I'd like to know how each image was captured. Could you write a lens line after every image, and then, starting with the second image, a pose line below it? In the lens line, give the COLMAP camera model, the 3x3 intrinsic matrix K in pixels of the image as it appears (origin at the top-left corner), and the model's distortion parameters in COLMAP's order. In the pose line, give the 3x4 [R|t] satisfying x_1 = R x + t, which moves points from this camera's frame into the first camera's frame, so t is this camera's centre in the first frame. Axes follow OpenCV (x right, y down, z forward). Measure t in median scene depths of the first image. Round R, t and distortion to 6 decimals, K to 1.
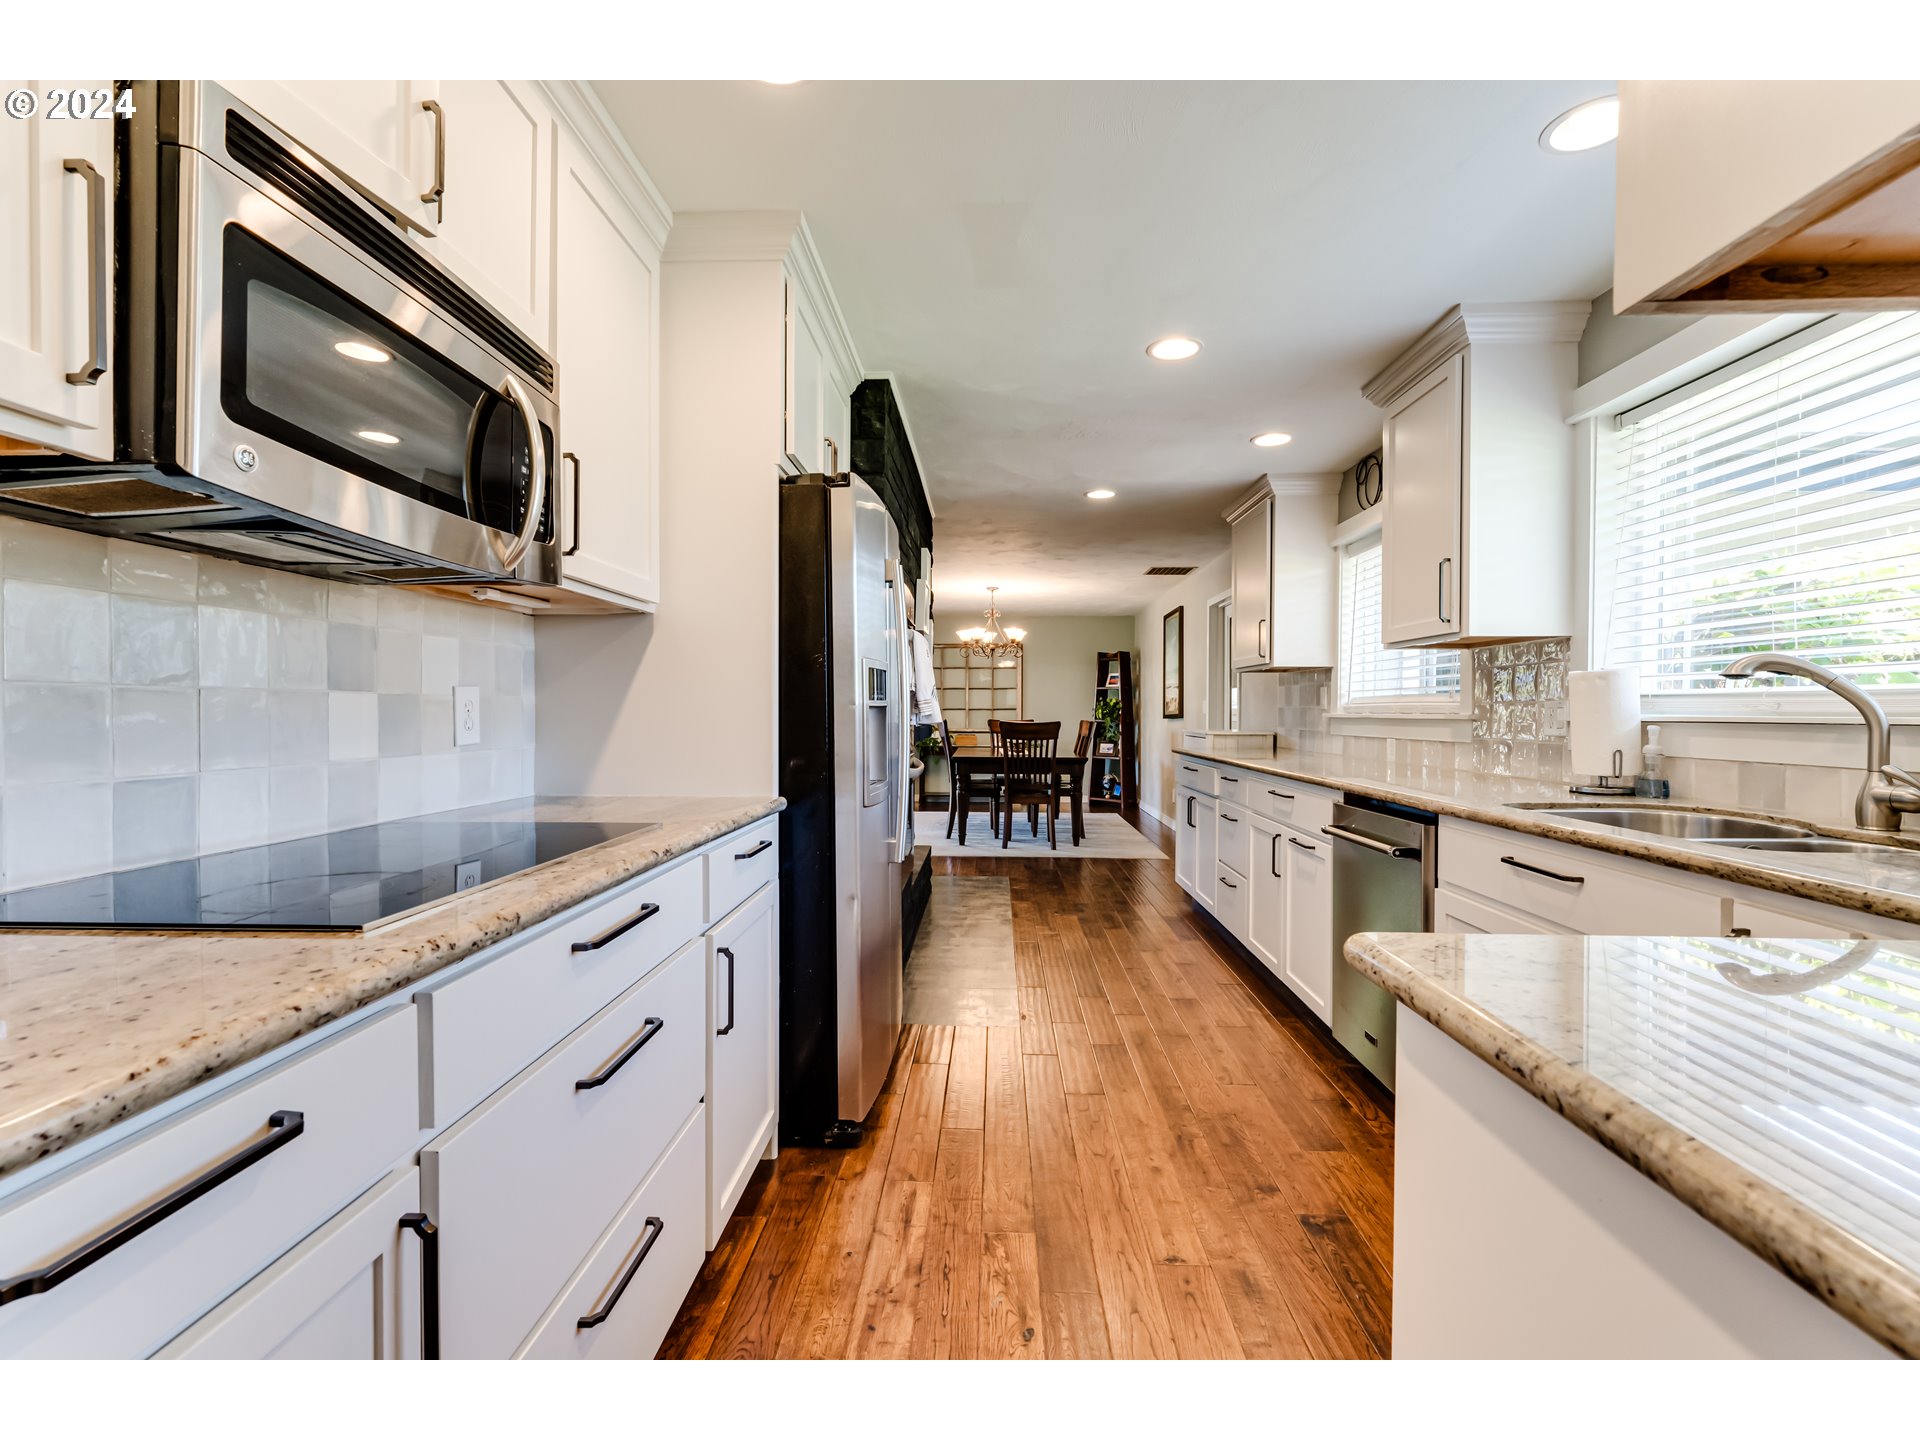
lens RADIAL K [[876.7, 0, 953.2], [0, 876.7, 743.9], [0, 0, 1]] dist [0.000408, -0.000015]
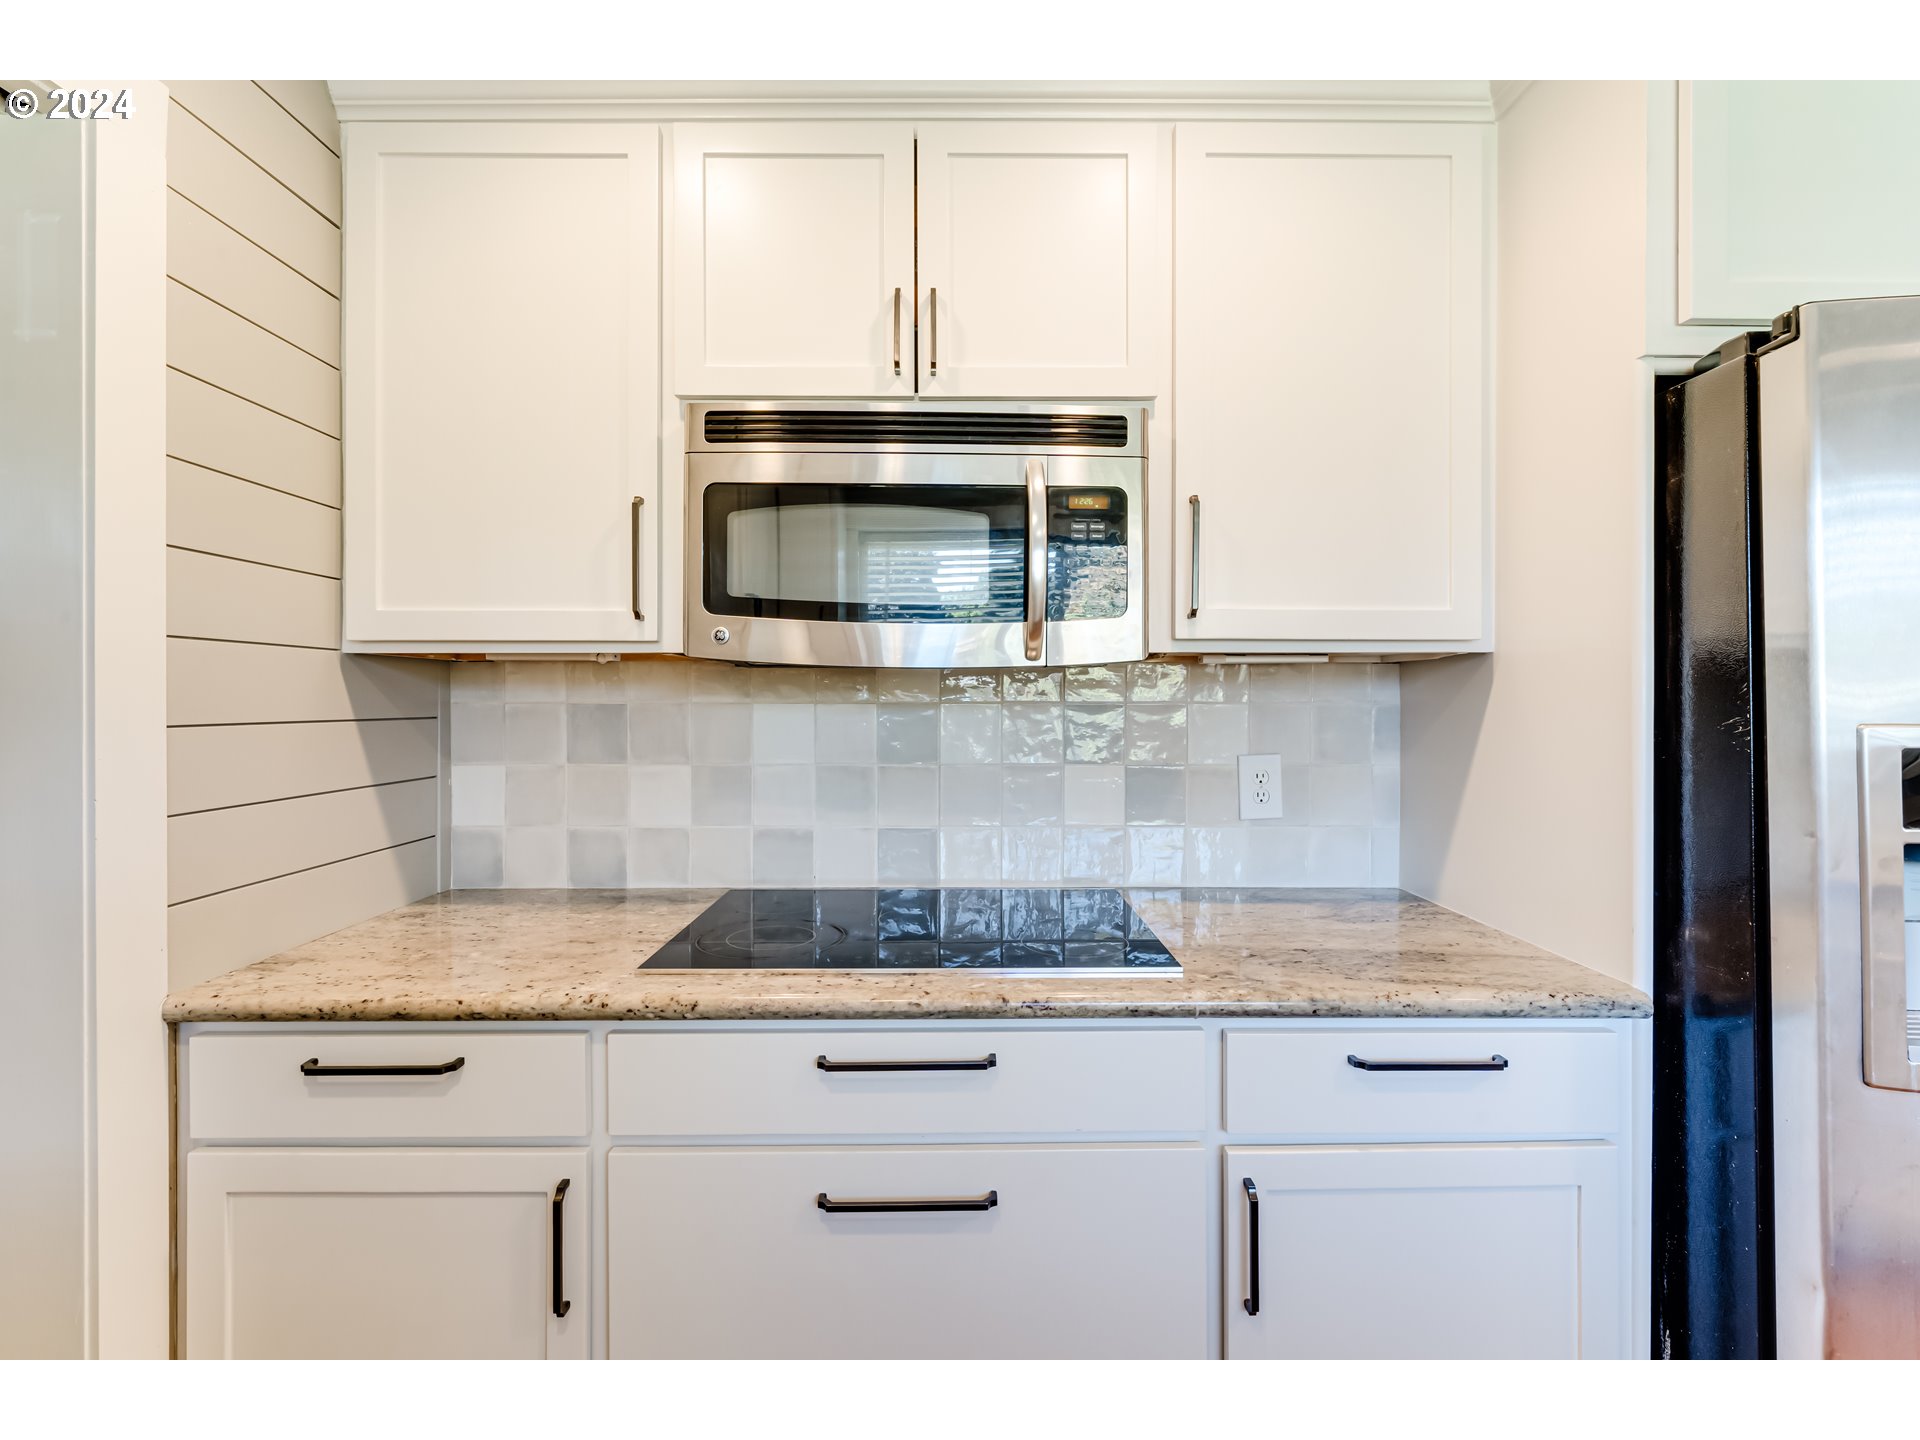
lens RADIAL K [[876.3, 0, 950.8], [0, 876.3, 694.1], [0, 0, 1]] dist [-0.001742, -0.000107]
pose [[0.047705, -0.012624, -0.998782, 0.590856], [-0.038164, 0.999167, -0.014451, -0.181241], [0.998132, 0.038807, 0.047184, 1.117913]]
